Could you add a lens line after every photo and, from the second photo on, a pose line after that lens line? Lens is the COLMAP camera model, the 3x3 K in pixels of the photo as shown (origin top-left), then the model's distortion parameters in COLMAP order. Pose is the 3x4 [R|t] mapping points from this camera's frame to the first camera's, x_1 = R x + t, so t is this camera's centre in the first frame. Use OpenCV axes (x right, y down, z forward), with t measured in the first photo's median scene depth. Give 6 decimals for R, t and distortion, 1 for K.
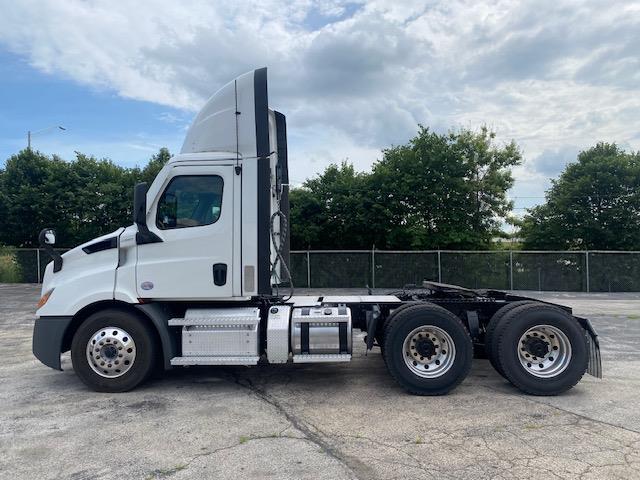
lens RADIAL K [[495.0, 0, 307.6], [0, 495.0, 235.2], [0, 0, 1]] dist [-0.001031, 0.006739]
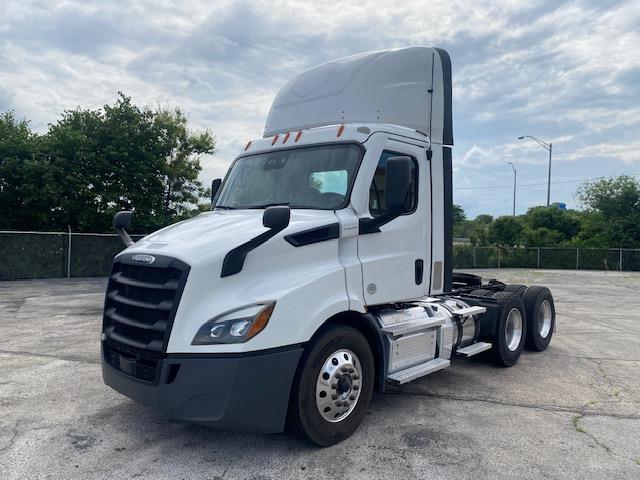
lens RADIAL K [[497.9, 0, 320.0], [0, 497.9, 240.0], [0, 0, 1]] dist [0.004017, 0.001068]
pose [[0.625365, 0.019942, 0.780078, -0.974047], [-0.056570, 0.998202, 0.019832, 0.015621], [-0.778279, -0.056531, 0.625368, 0.586834]]
